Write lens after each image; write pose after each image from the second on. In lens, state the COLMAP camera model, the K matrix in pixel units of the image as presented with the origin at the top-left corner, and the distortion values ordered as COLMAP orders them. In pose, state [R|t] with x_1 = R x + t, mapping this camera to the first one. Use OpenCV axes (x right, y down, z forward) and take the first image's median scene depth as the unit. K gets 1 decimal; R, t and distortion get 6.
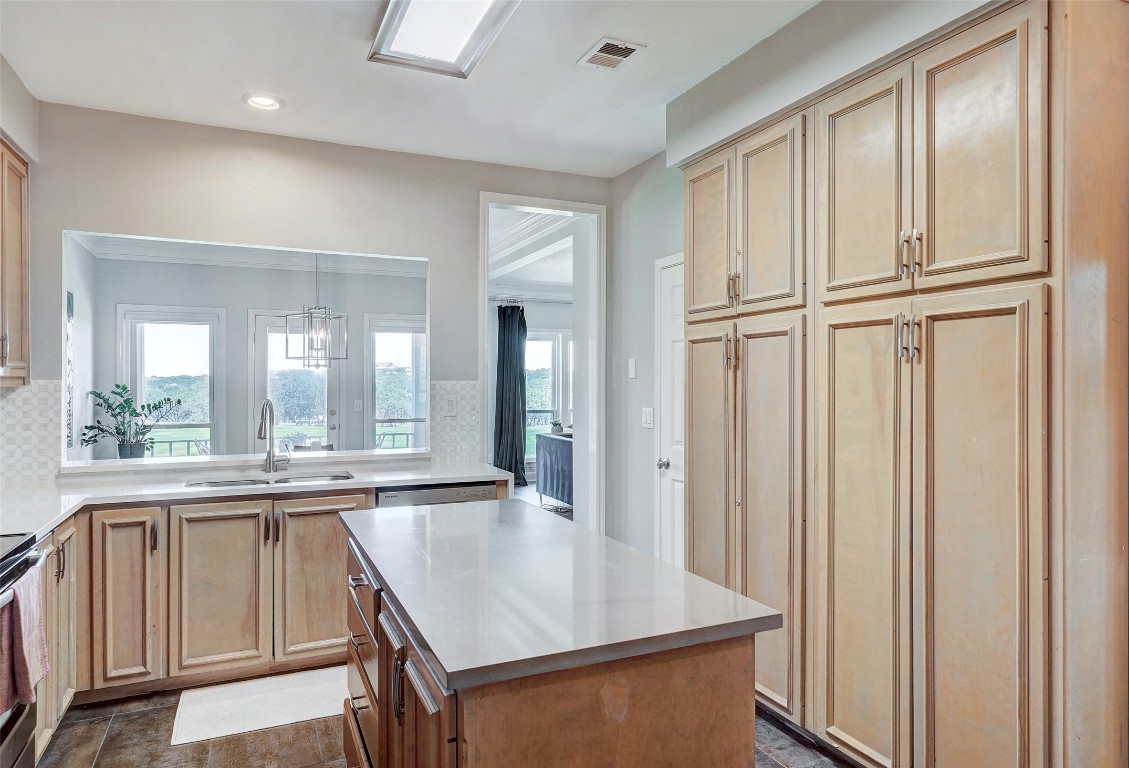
lens RADIAL K [[699.5, 0, 569.5], [0, 699.5, 383.4], [0, 0, 1]] dist [0.005141, 0.000863]
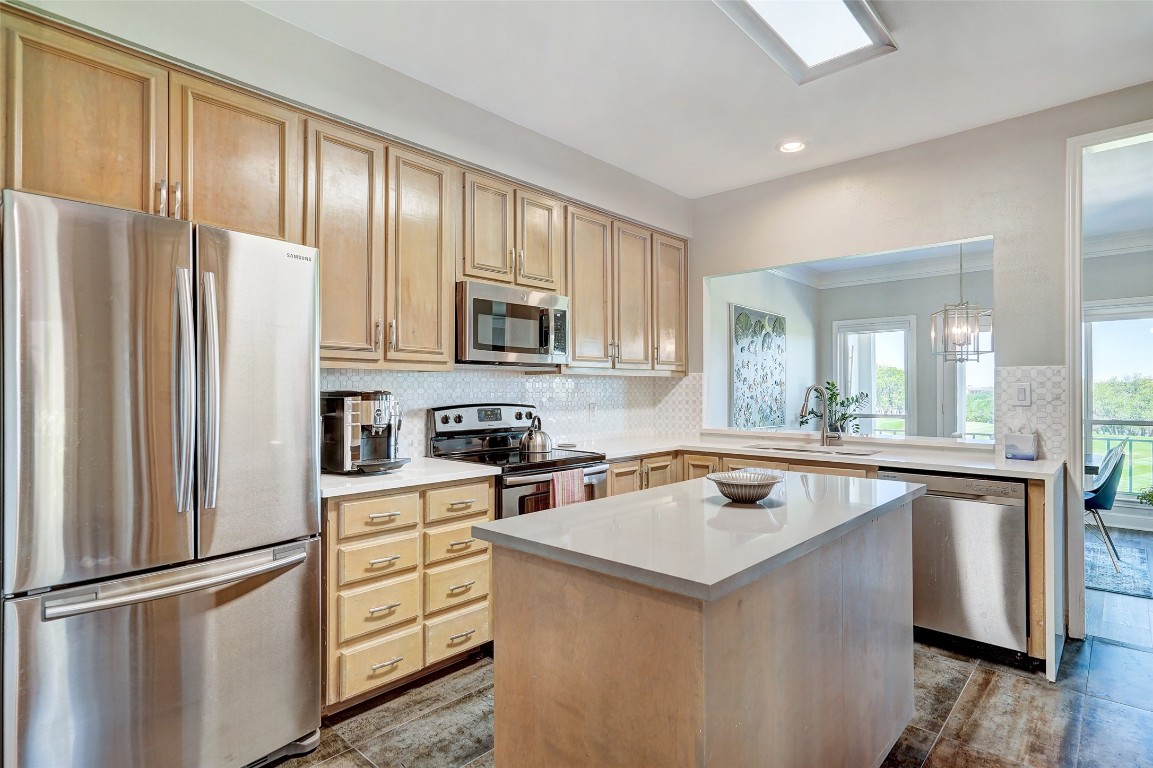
lens RADIAL K [[595.7, 0, 580.5], [0, 595.7, 385.5], [0, 0, 1]] dist [0.007495, 0.000968]
pose [[0.379669, -0.008513, -0.925083, 0.328188], [-0.003117, 0.999940, -0.010481, 0.031438], [0.925117, 0.006862, 0.379620, 0.200899]]
